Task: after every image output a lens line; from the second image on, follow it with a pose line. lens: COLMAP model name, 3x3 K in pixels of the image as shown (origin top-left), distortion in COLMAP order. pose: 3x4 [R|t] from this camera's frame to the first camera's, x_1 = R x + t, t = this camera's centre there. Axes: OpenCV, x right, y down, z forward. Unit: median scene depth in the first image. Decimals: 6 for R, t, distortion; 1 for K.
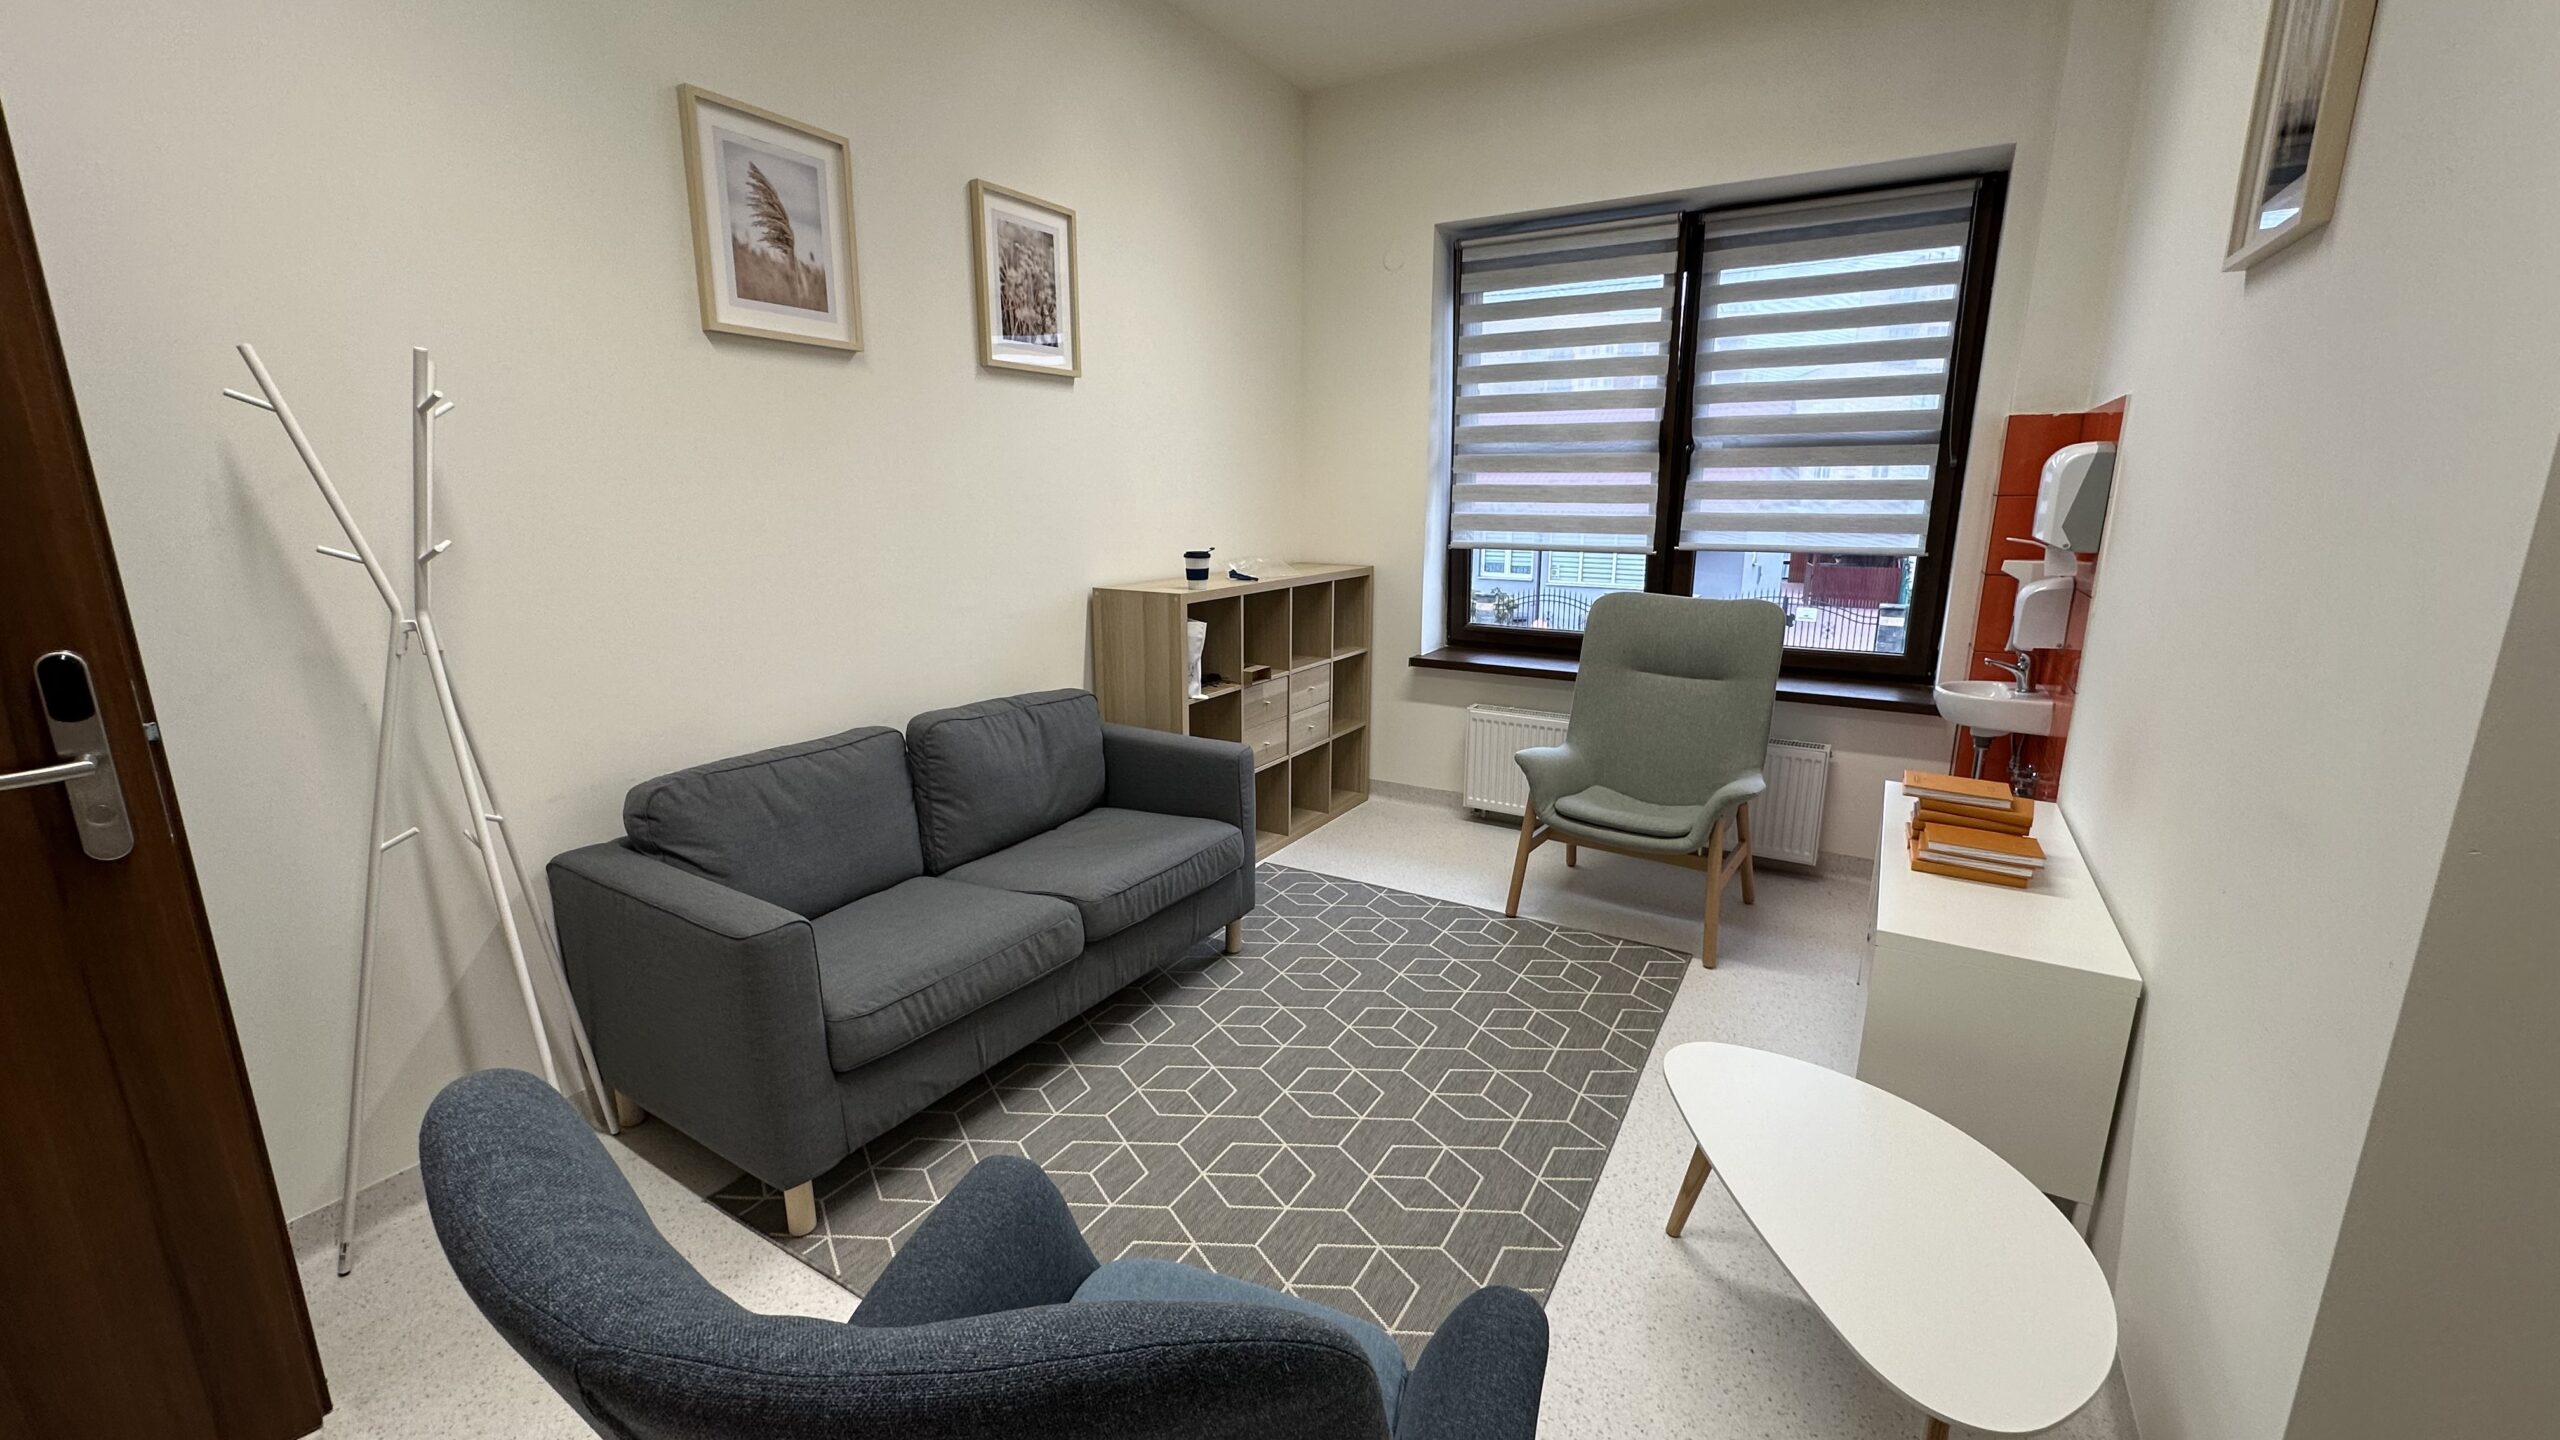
lens RADIAL K [[1017.4, 0, 1280.0], [0, 1017.4, 720.0], [0, 0, 1]] dist [-0.005039, 0.000075]
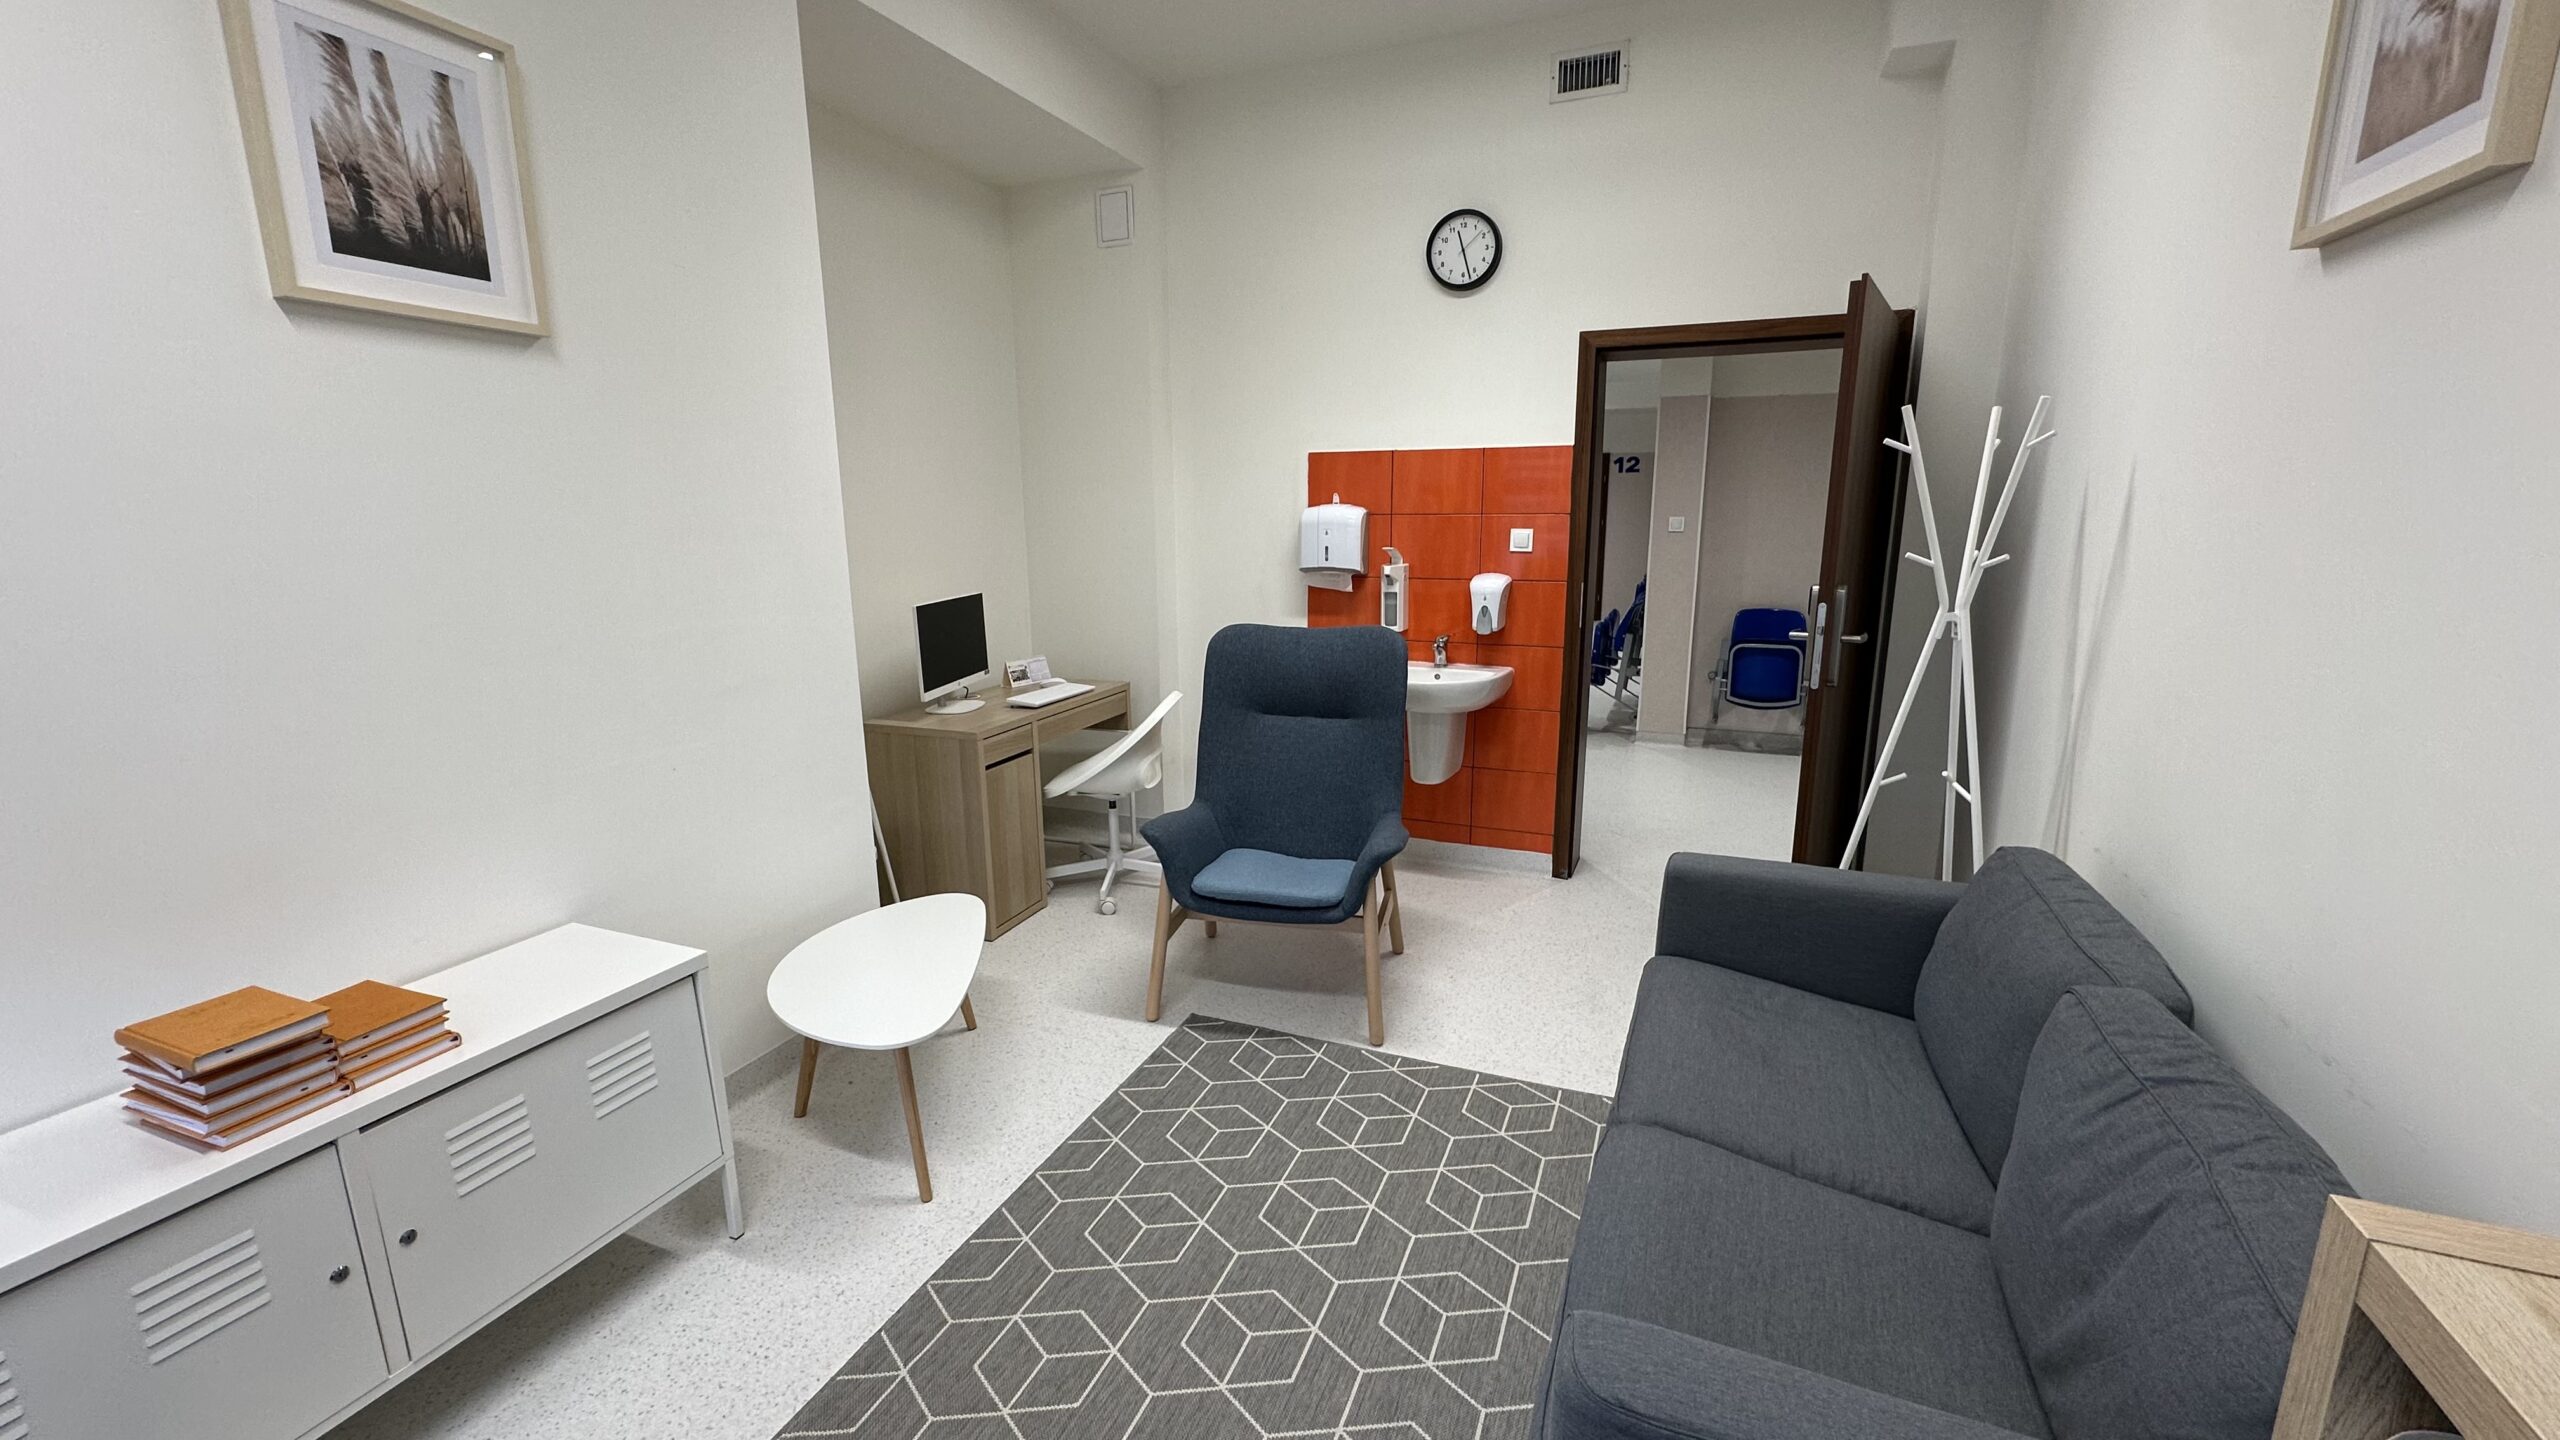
lens RADIAL K [[1017.4, 0, 1280.0], [0, 1017.4, 720.0], [0, 0, 1]] dist [-0.005039, 0.000075]
pose [[-0.988545, 0.040322, -0.145437, 0.092935], [-0.024886, 0.906910, 0.420589, -0.267968], [0.148857, 0.419391, -0.895518, 1.131957]]
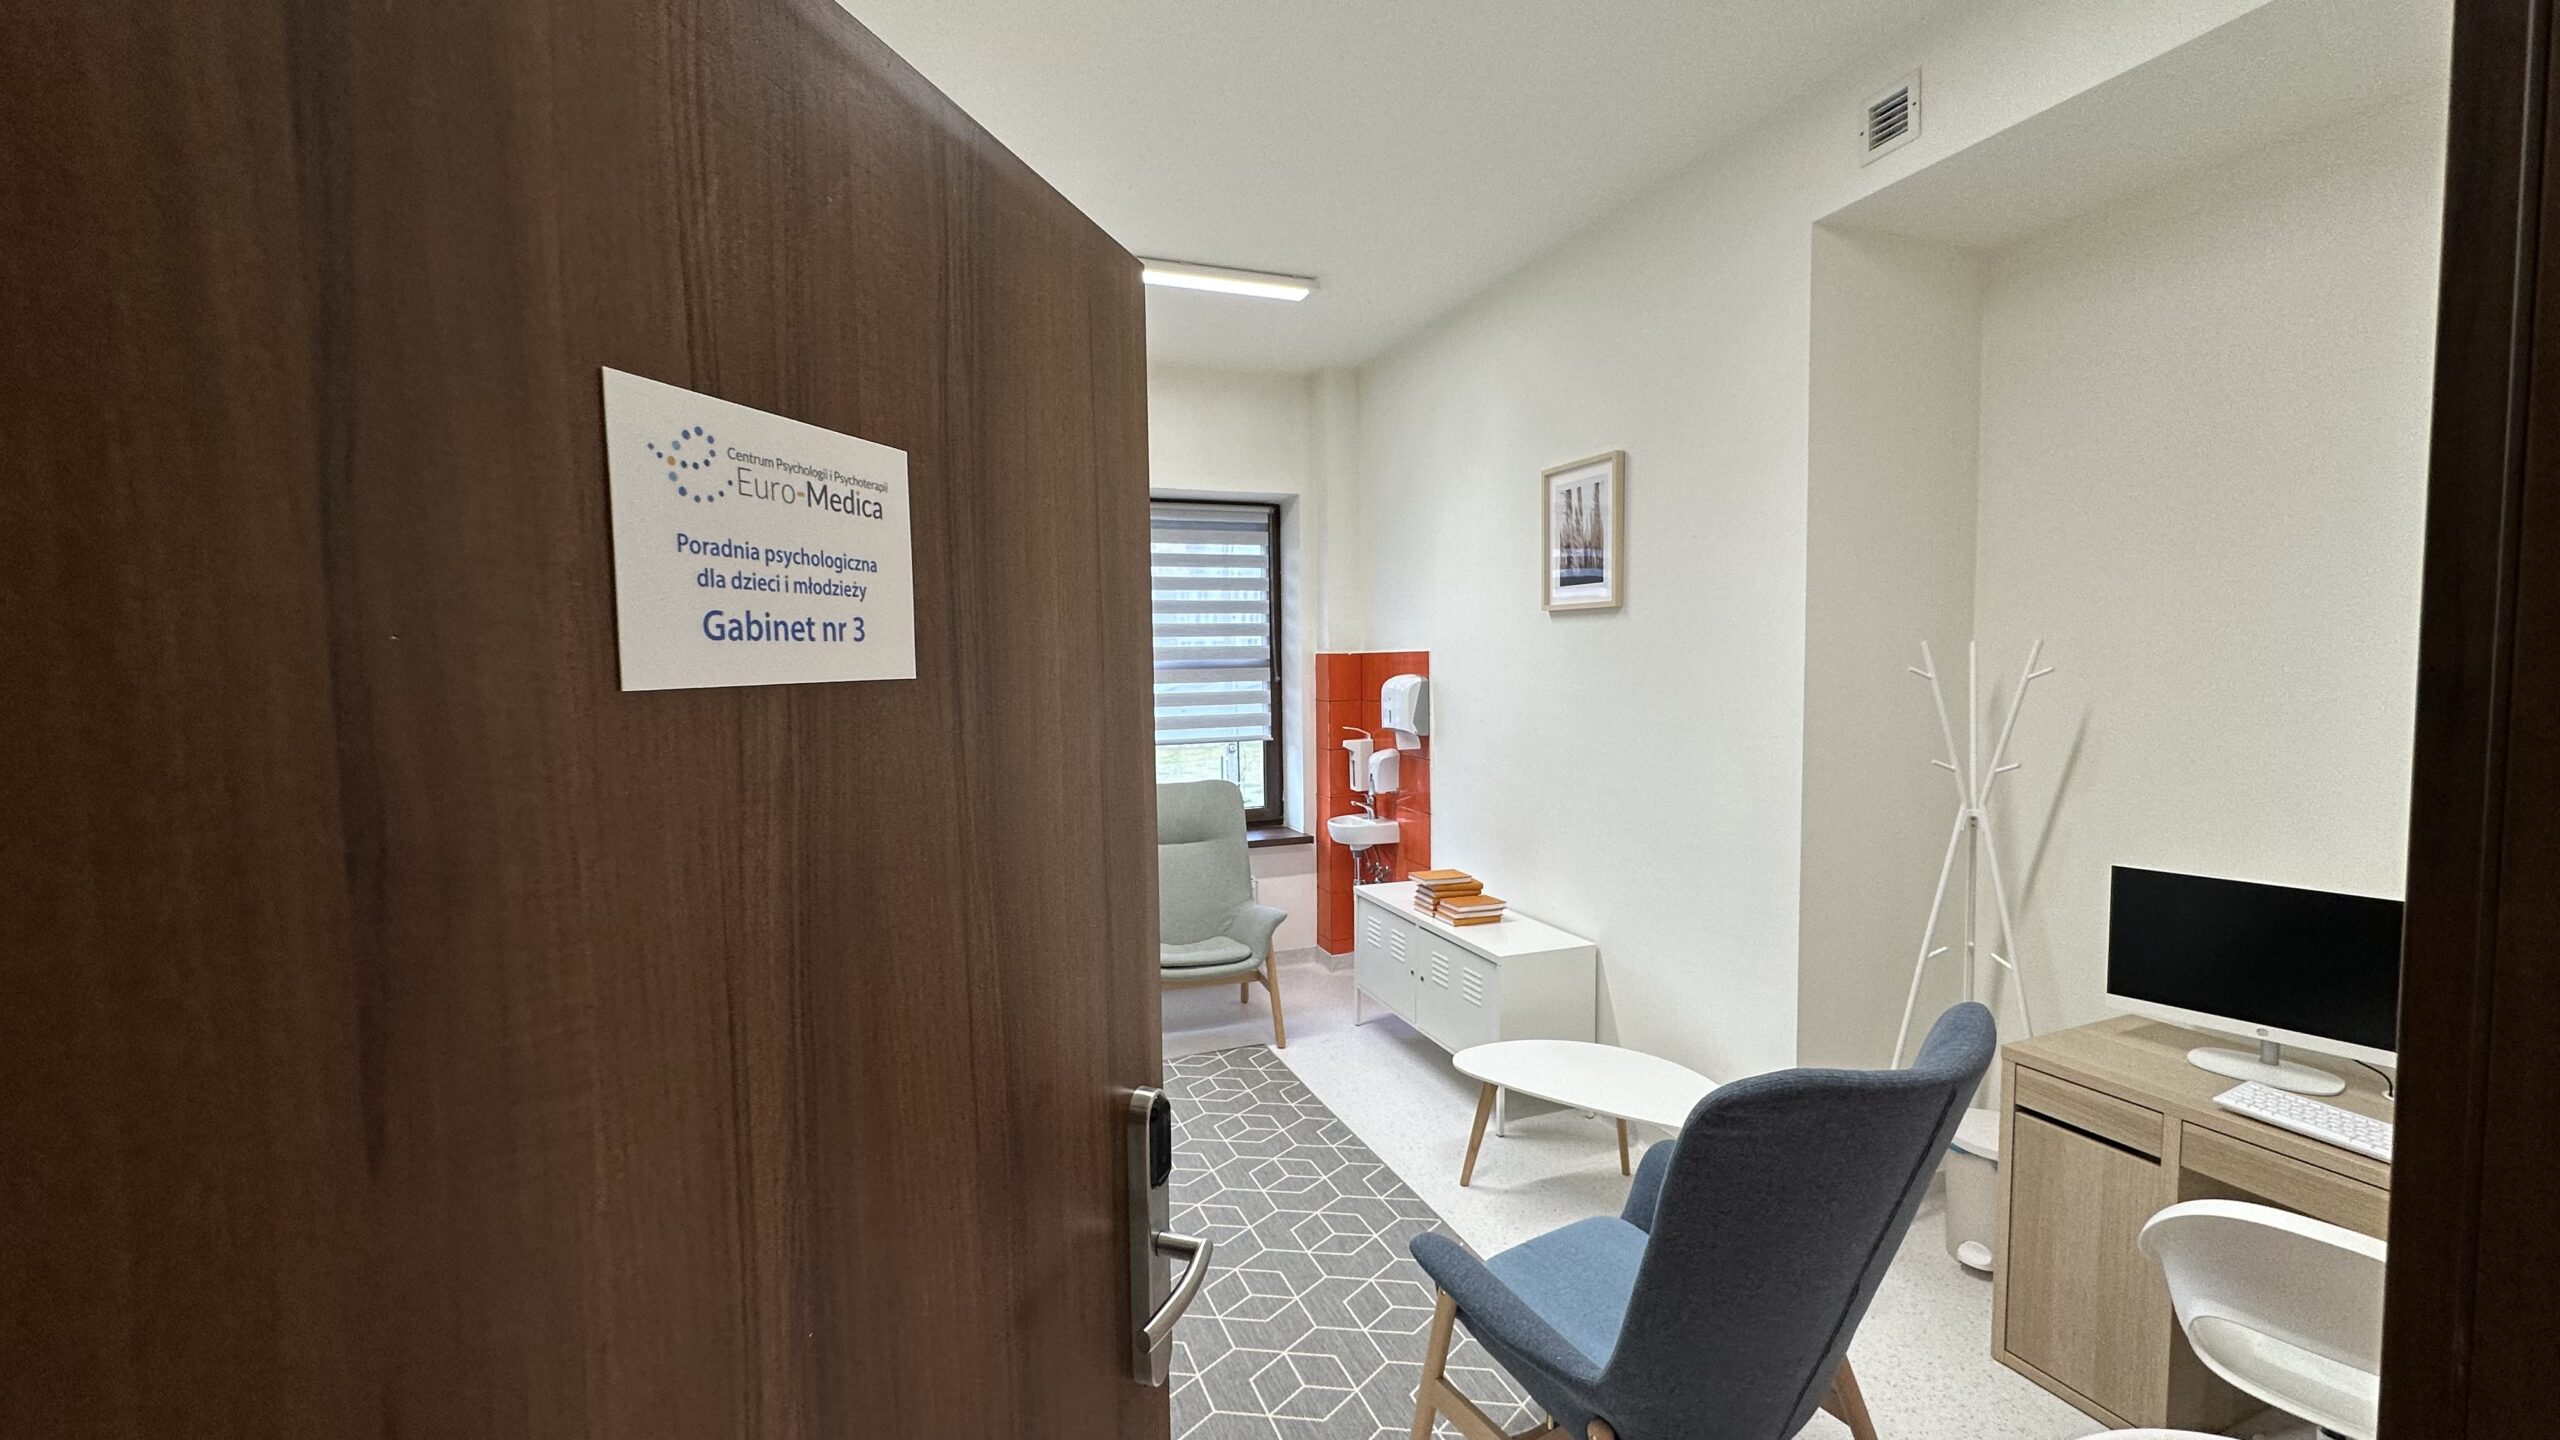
lens RADIAL K [[1017.4, 0, 1280.0], [0, 1017.4, 720.0], [0, 0, 1]] dist [-0.005039, 0.000075]
pose [[0.617367, -0.053305, 0.784868, -0.610470], [0.187956, 0.978801, -0.081367, -0.075405], [-0.763892, 0.197754, 0.614298, 0.070254]]
